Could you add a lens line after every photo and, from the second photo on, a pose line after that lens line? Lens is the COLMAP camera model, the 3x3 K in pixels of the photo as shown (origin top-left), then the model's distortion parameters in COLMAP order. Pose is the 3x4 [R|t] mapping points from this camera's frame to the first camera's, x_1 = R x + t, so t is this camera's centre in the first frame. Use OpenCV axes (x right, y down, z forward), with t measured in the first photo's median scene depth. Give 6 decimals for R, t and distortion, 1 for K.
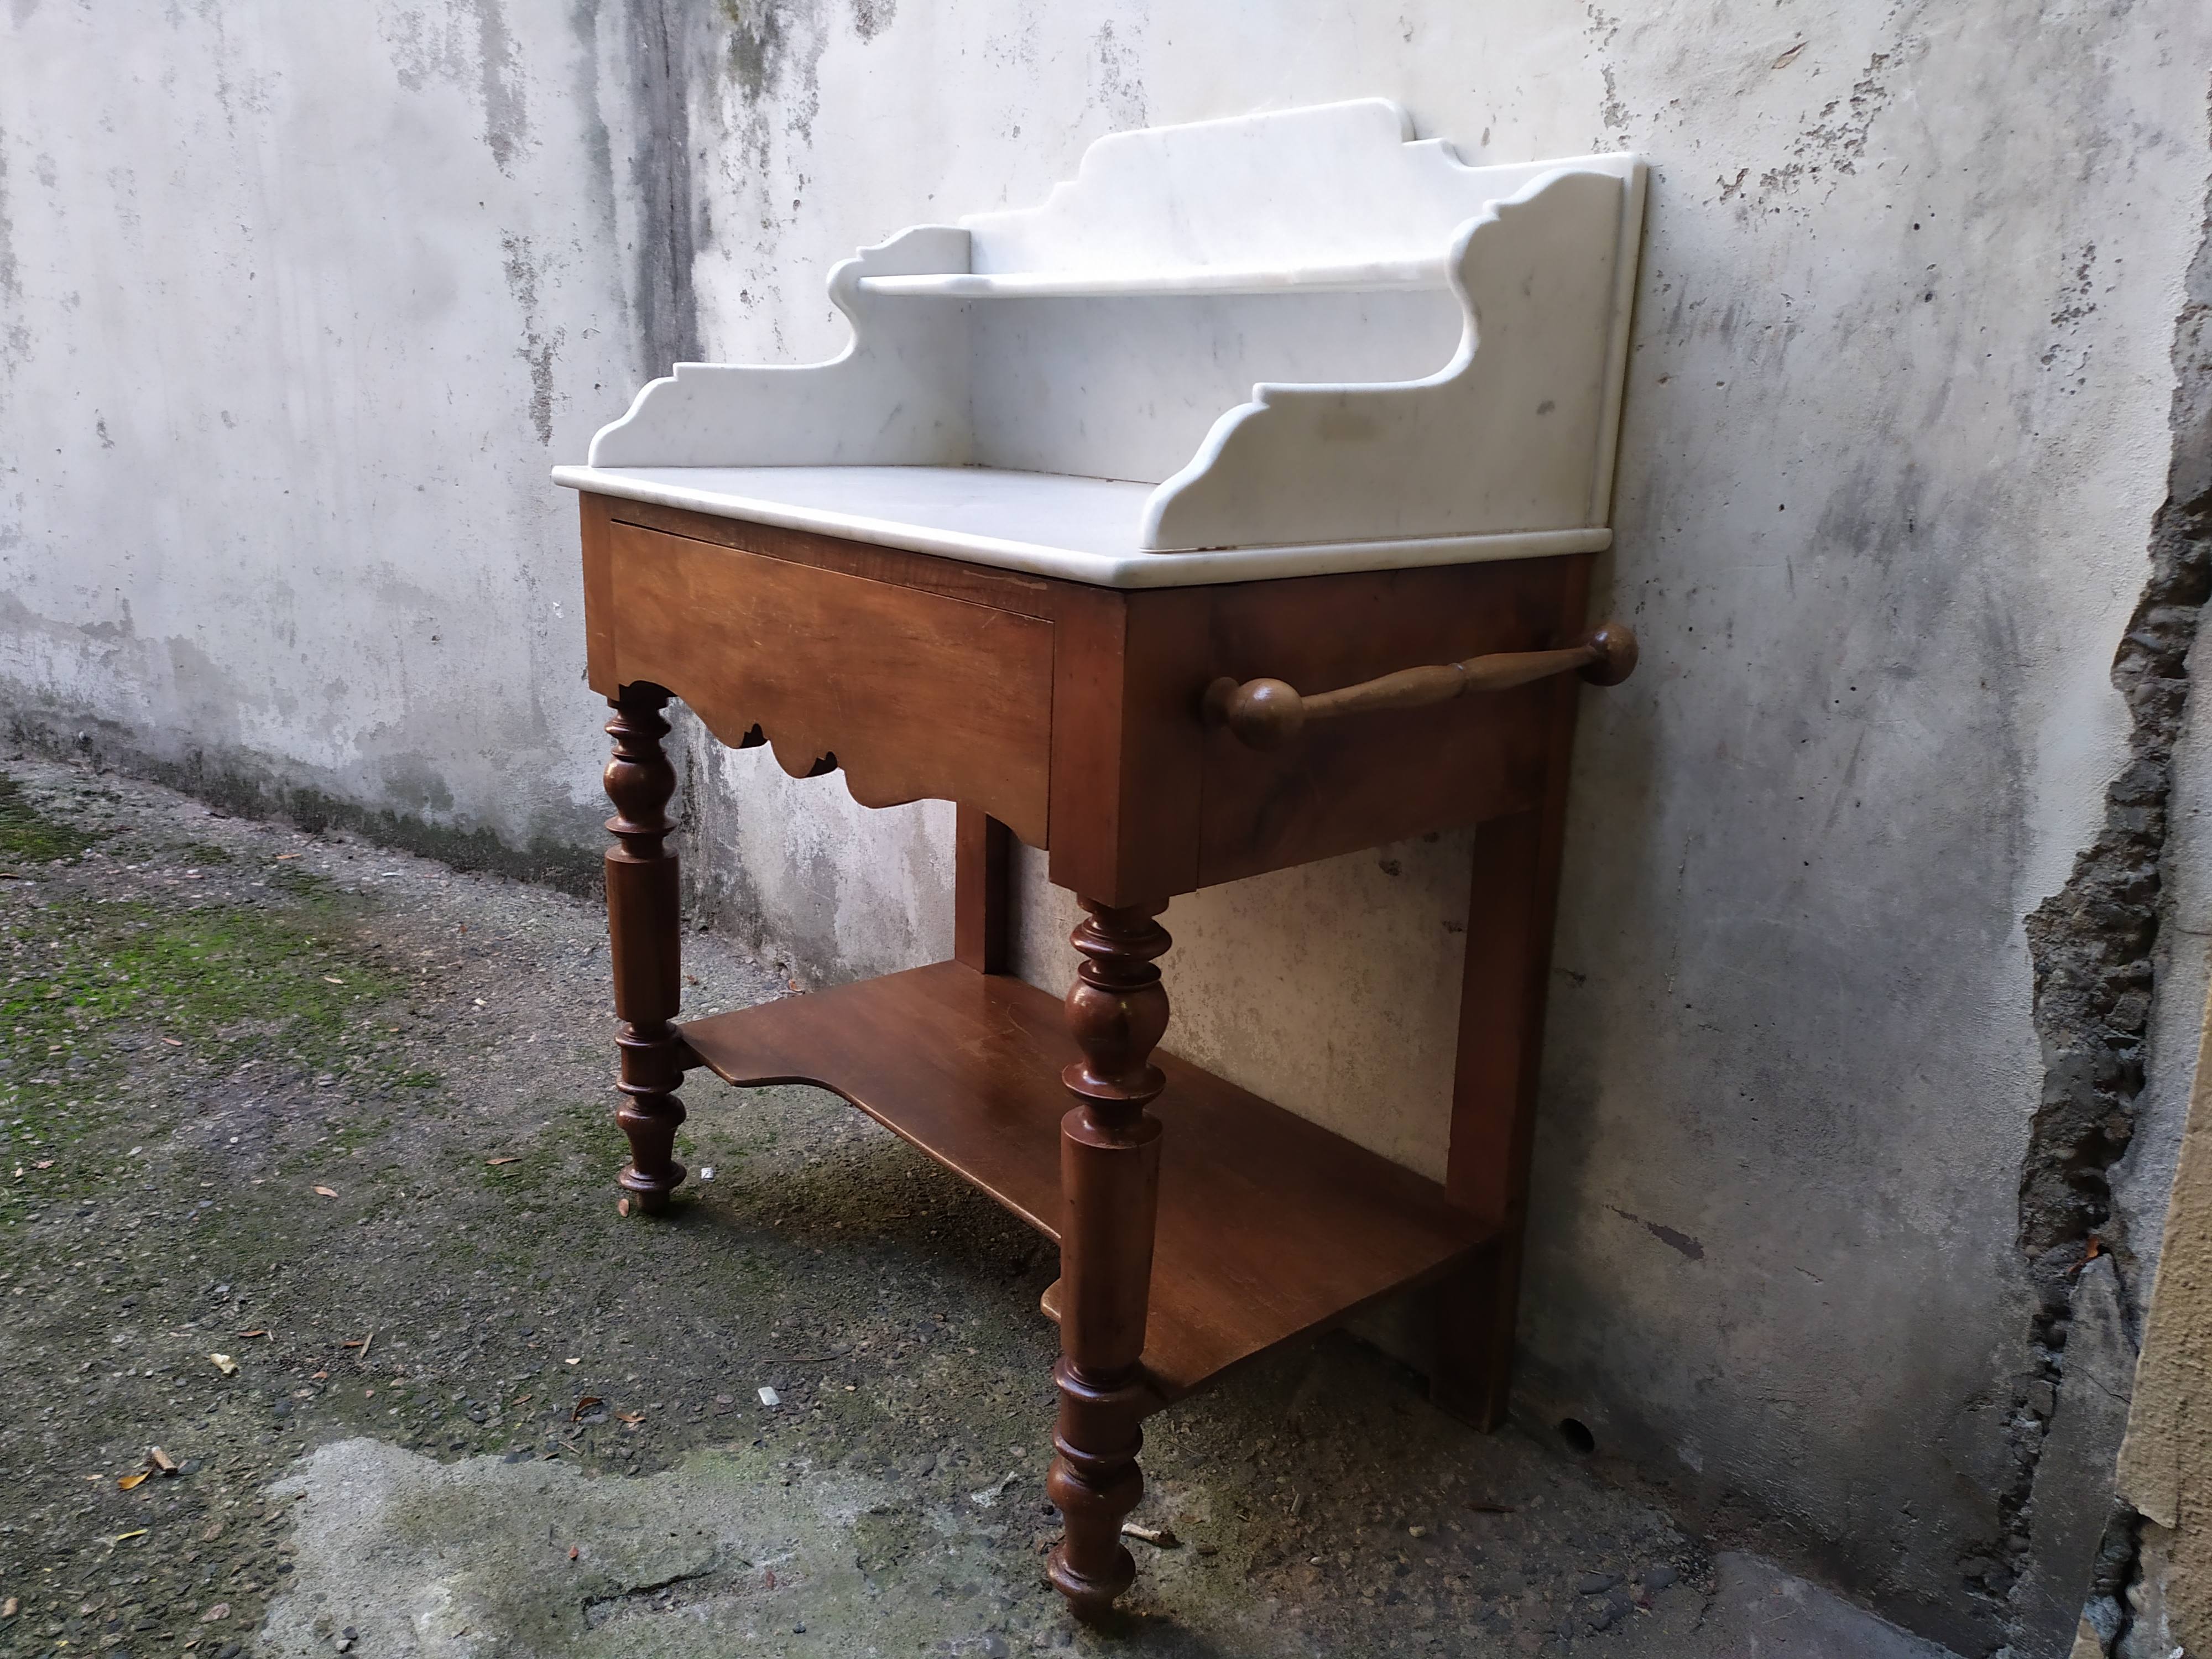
lens RADIAL K [[1646.3, 0, 1094.0], [0, 1646.3, 837.8], [0, 0, 1]] dist [0.032294, -0.021297]
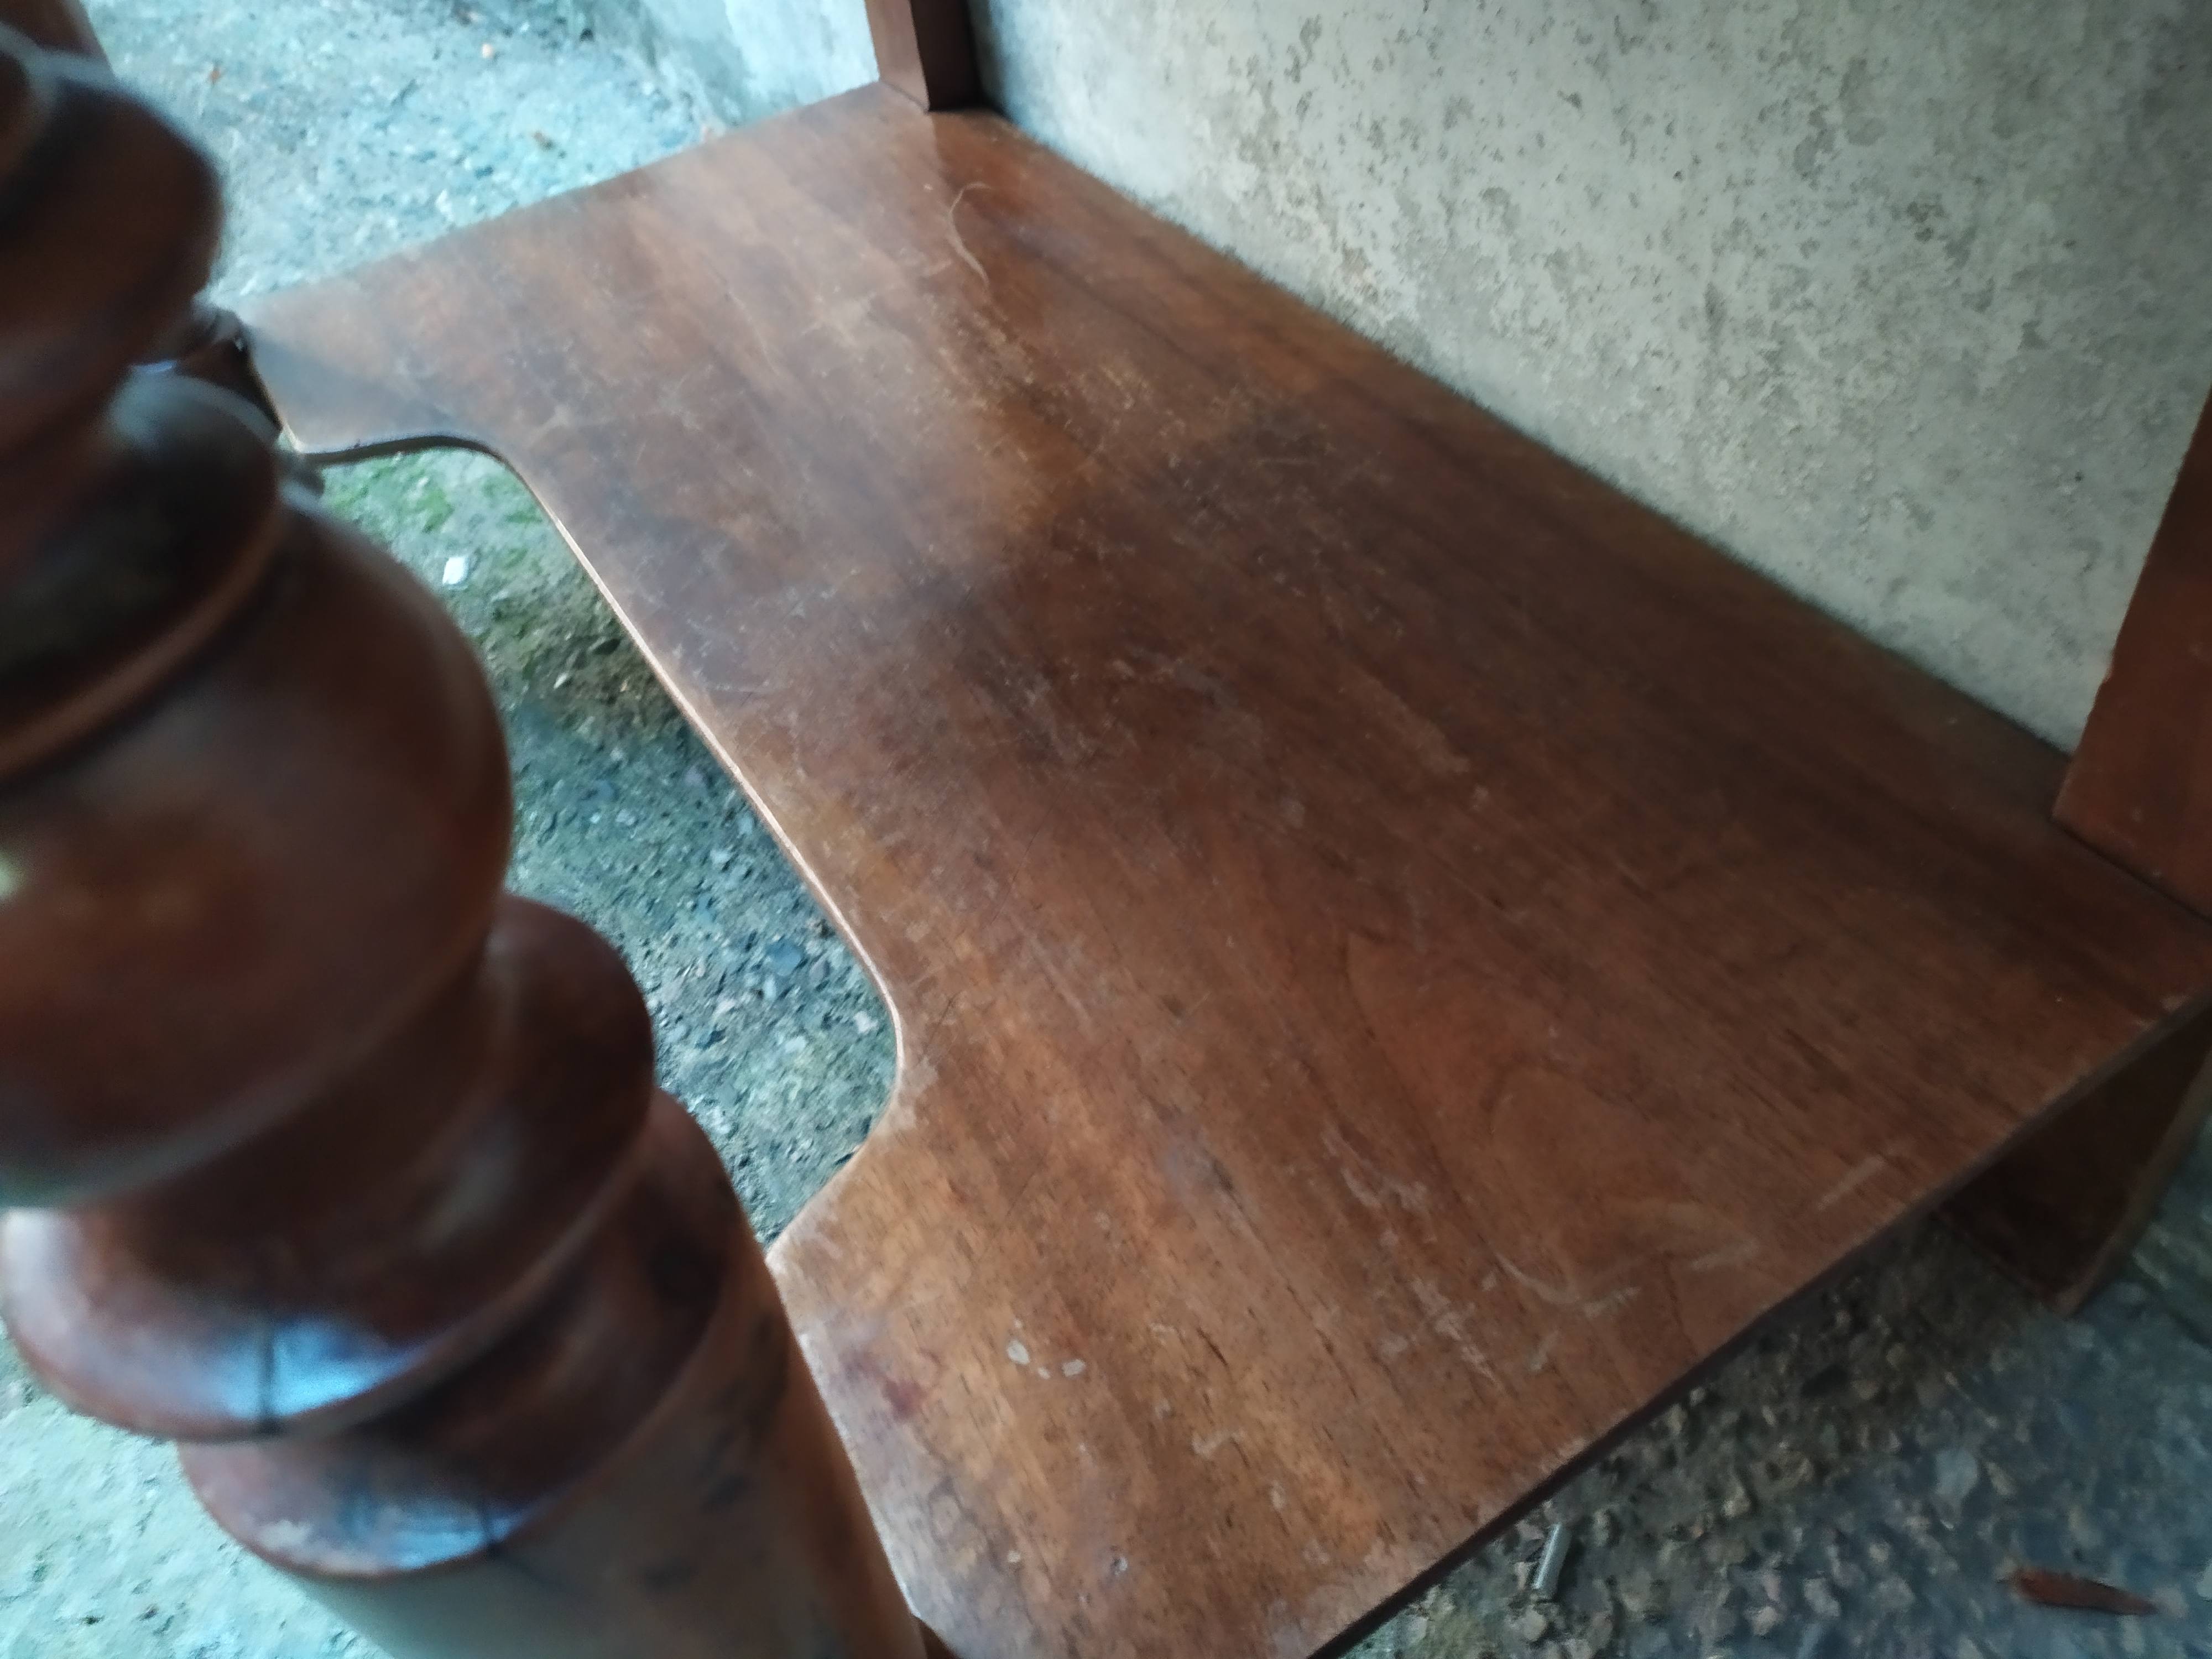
lens RADIAL K [[1700.1, 0, 1110.2], [0, 1700.1, 815.5], [0, 0, 1]] dist [0.054036, -0.075358]
pose [[0.982856, -0.017276, -0.183563, 0.097791], [0.106174, 0.866986, 0.486891, 0.037095], [0.150735, -0.498033, 0.853957, 0.728382]]
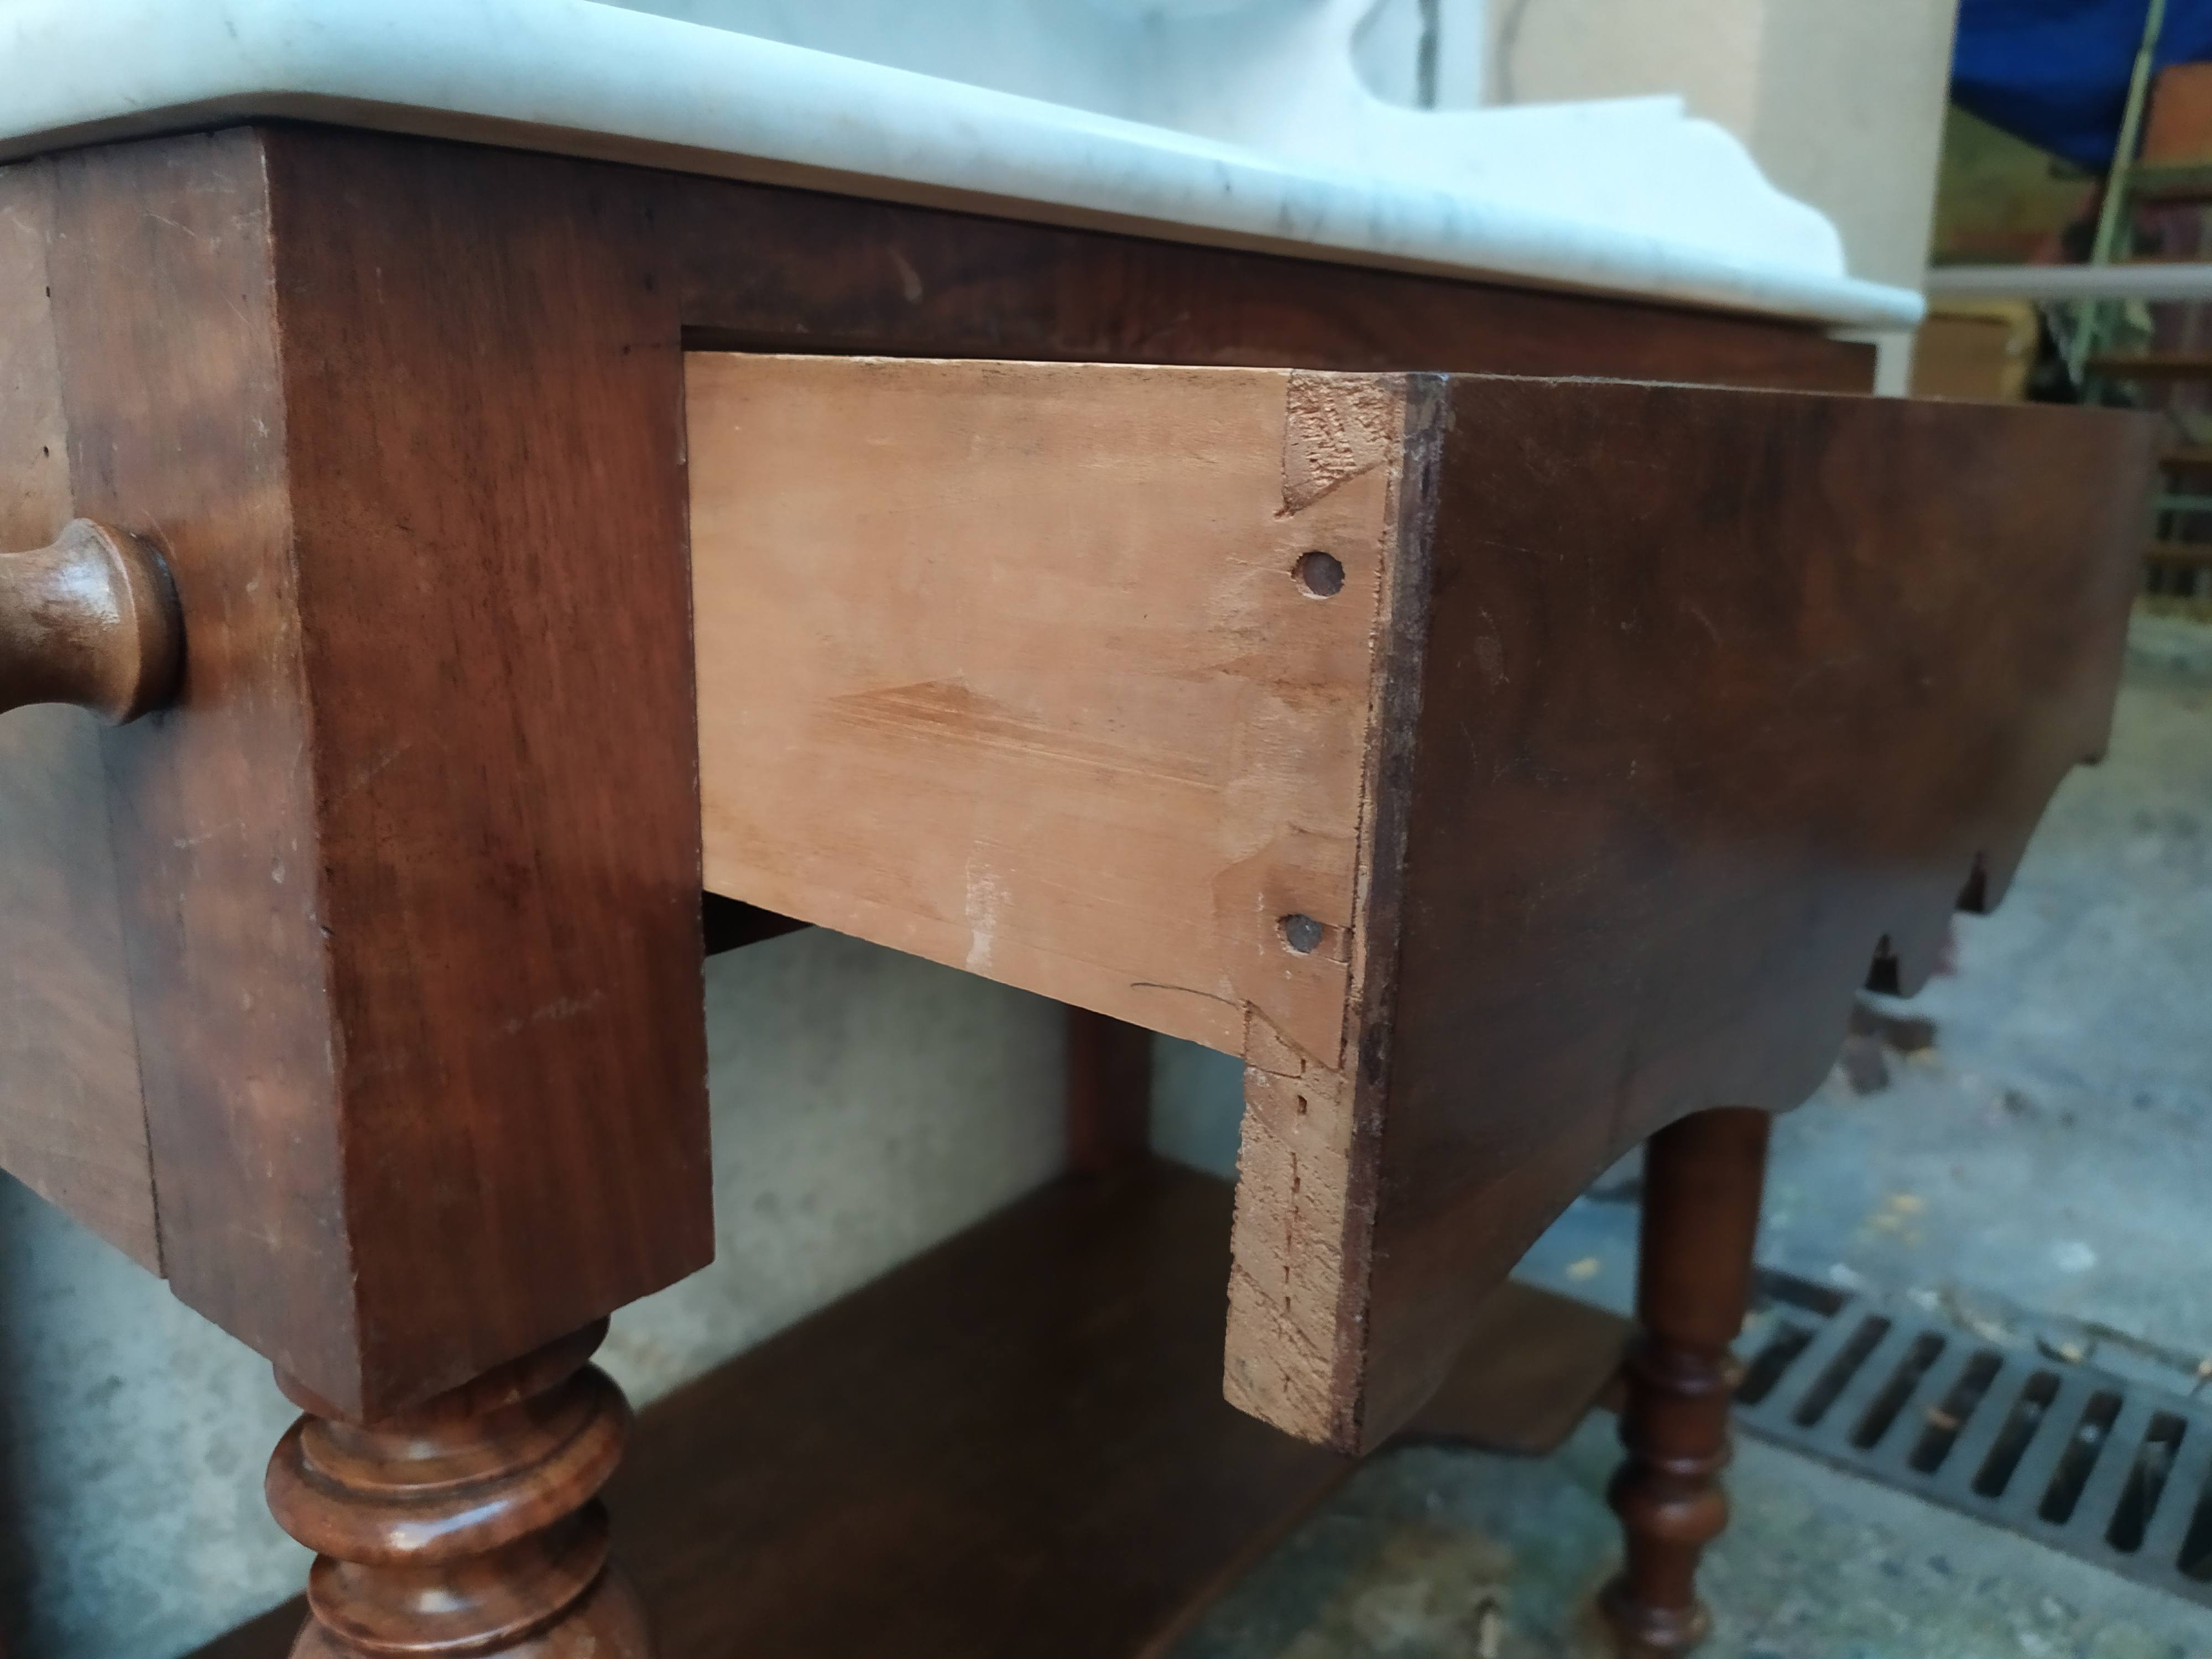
lens RADIAL K [[1700.1, 0, 1104.3], [0, 1700.1, 845.6], [0, 0, 1]] dist [0.054036, -0.075358]
pose [[-0.226858, -0.276376, 0.933891, -0.560668], [0.248188, 0.910828, 0.329840, -0.217433], [-0.941774, 0.306608, -0.138035, 1.138270]]
